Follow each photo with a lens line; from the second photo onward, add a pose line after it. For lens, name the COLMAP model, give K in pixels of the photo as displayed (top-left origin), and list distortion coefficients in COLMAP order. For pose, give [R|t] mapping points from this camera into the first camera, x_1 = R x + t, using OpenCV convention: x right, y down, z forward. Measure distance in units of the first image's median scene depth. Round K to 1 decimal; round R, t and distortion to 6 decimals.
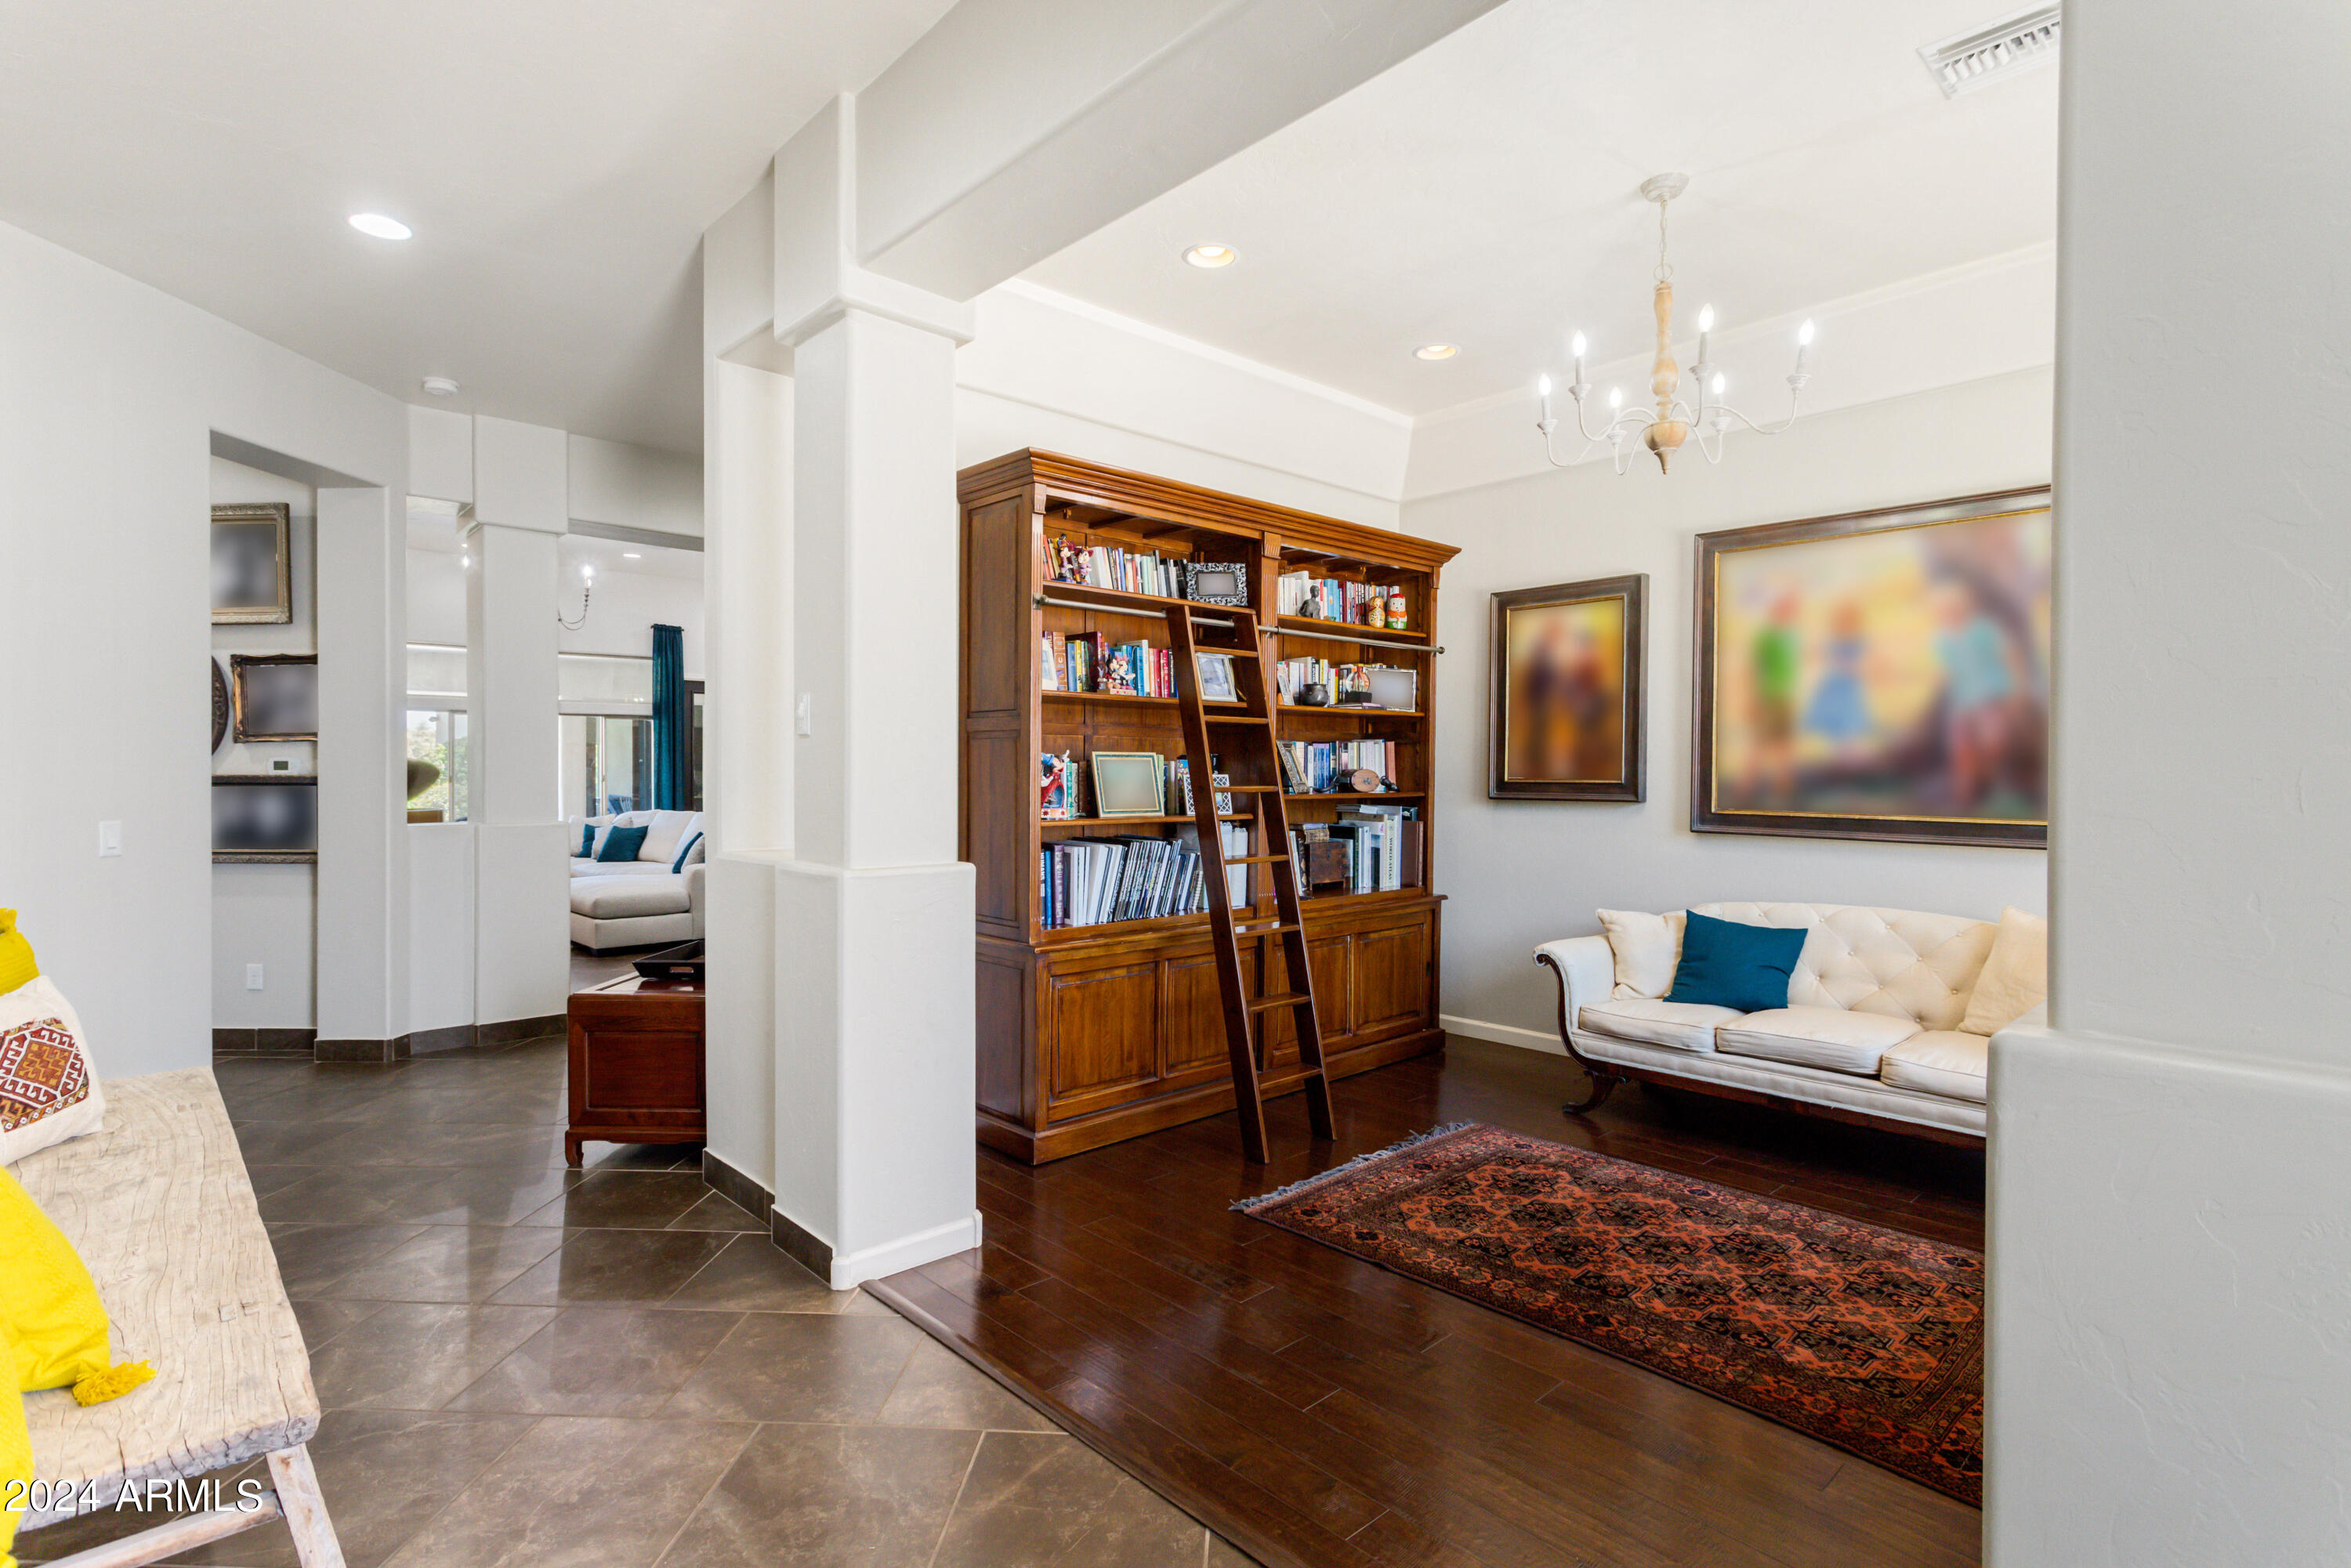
lens RADIAL K [[1142.1, 0, 1185.1], [0, 1142.1, 780.2], [0, 0, 1]] dist [0.004028, 0.001372]
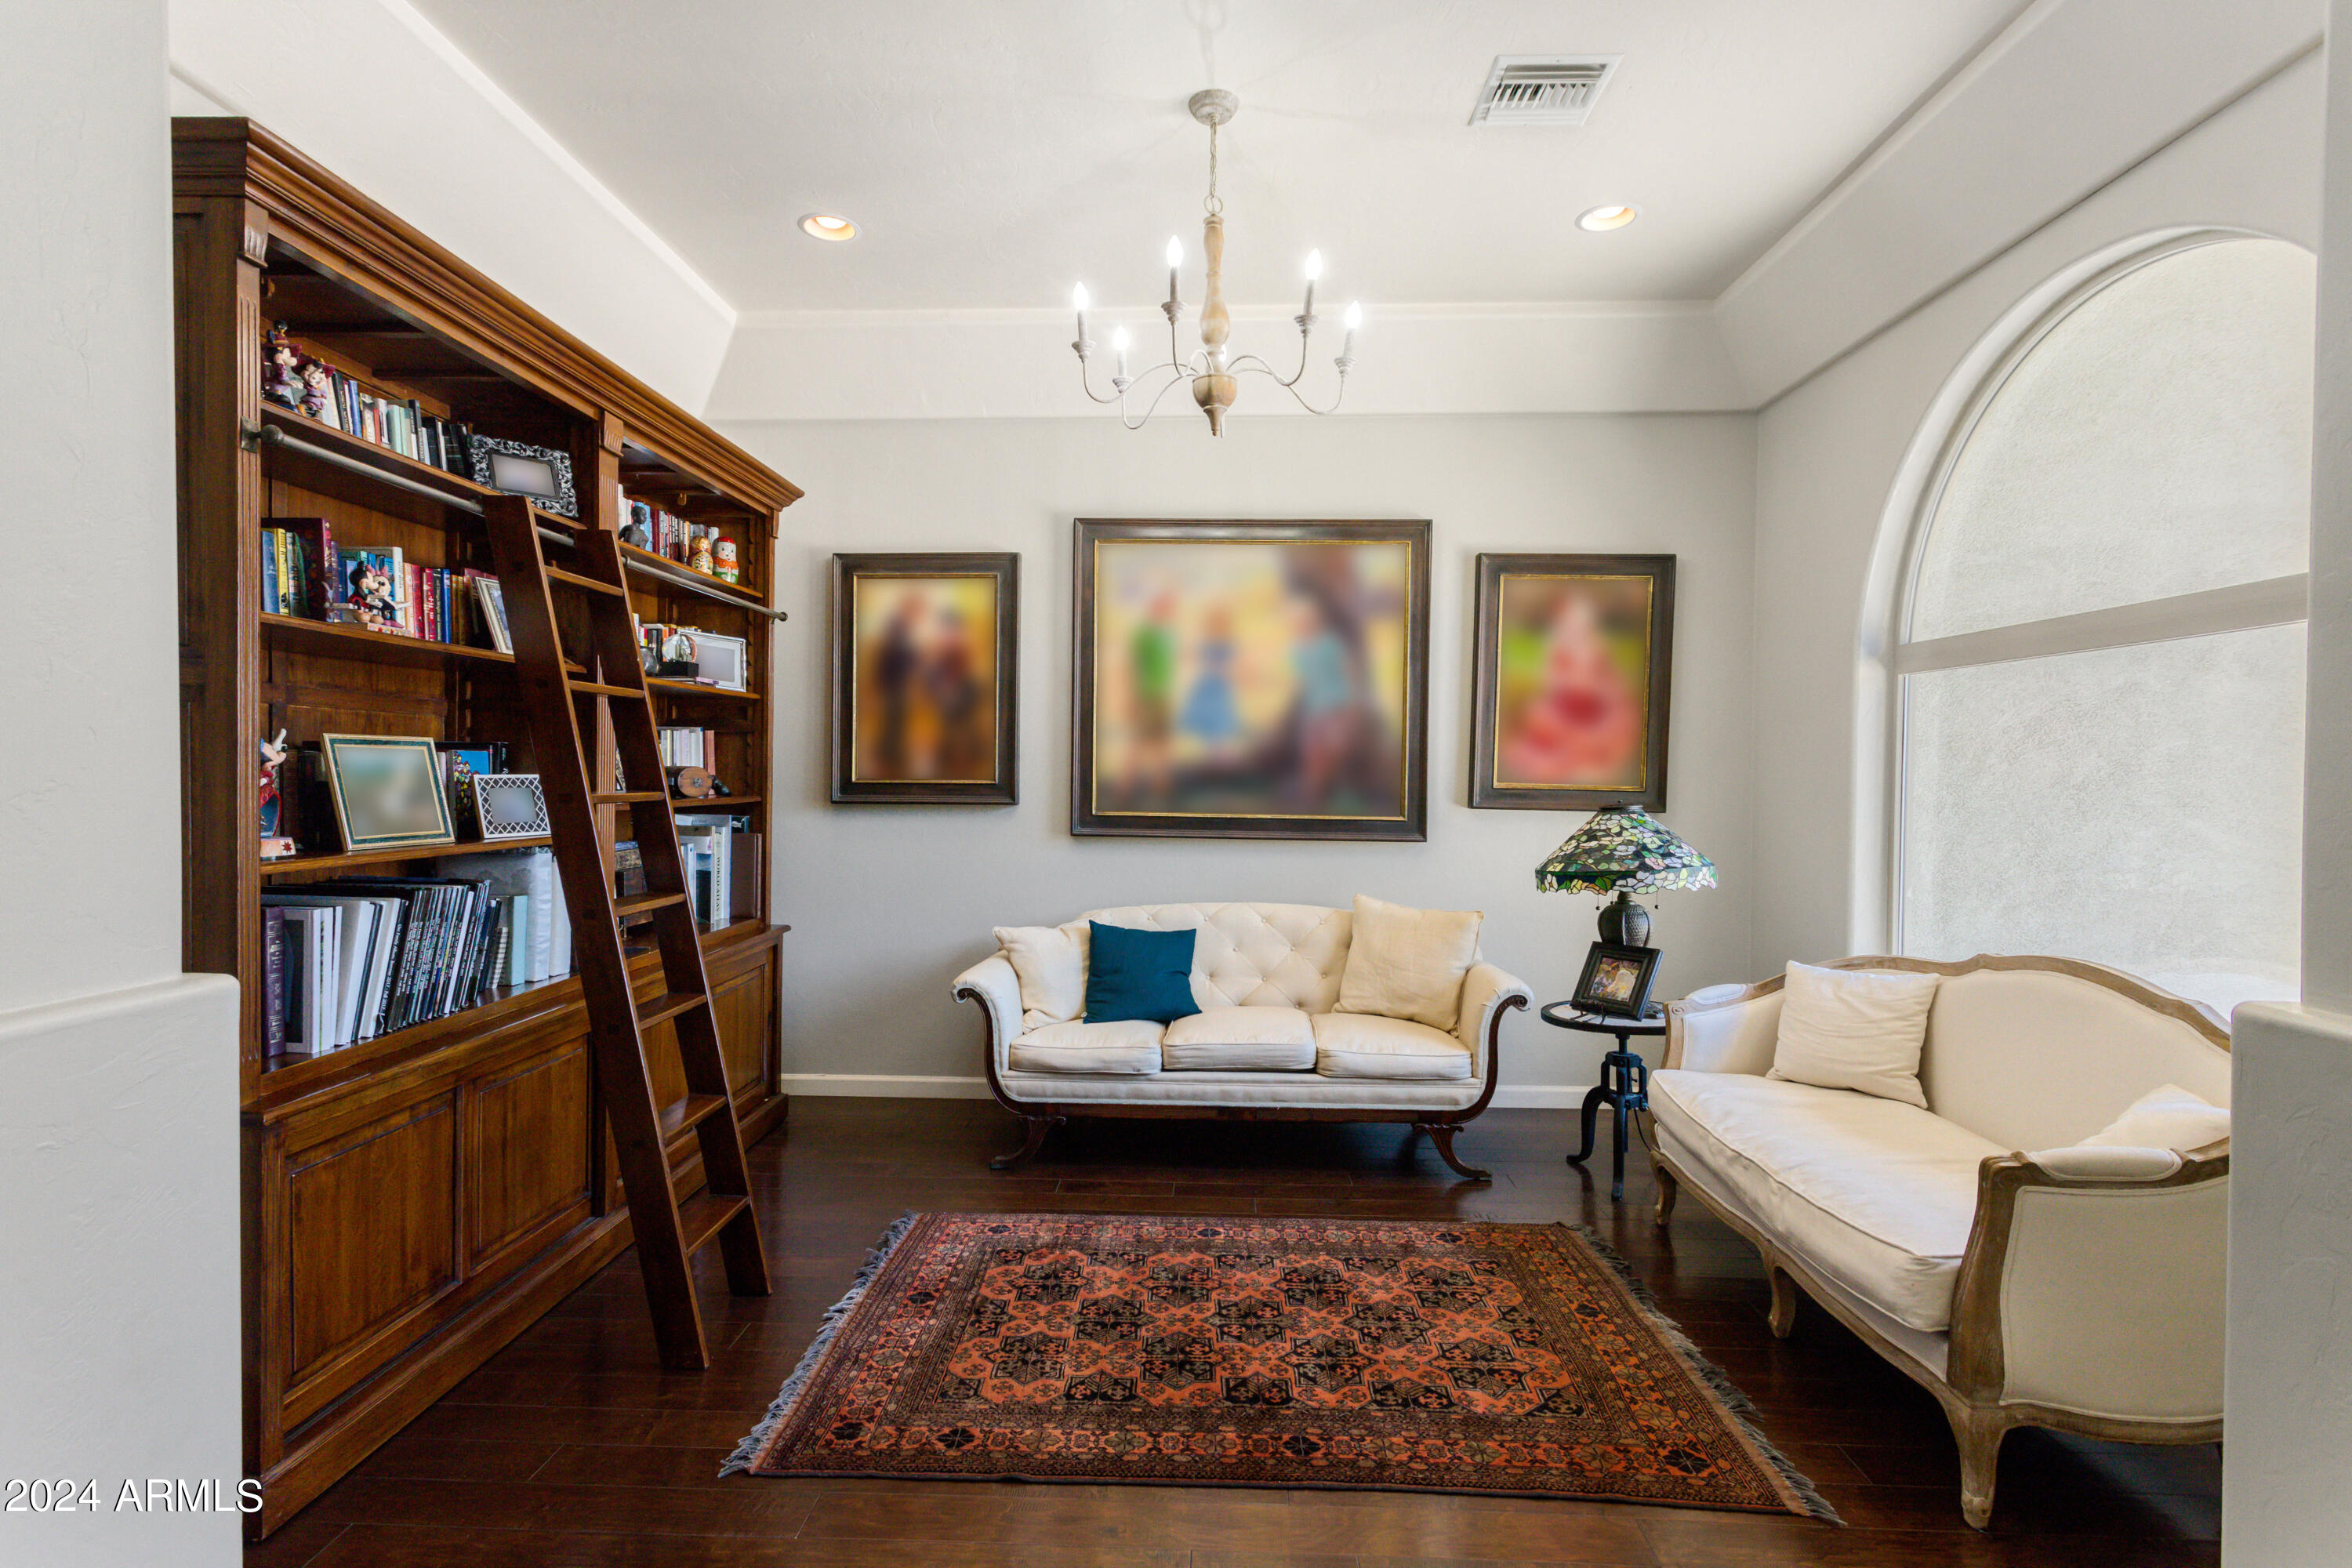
lens RADIAL K [[1142.6, 0, 1170.1], [0, 1142.6, 786.8], [0, 0, 1]] dist [0.004028, 0.001372]
pose [[0.712393, -0.006360, 0.701752, -0.179185], [-0.000449, 0.999955, 0.009519, -0.004357], [-0.701781, -0.007096, 0.712358, 0.313871]]
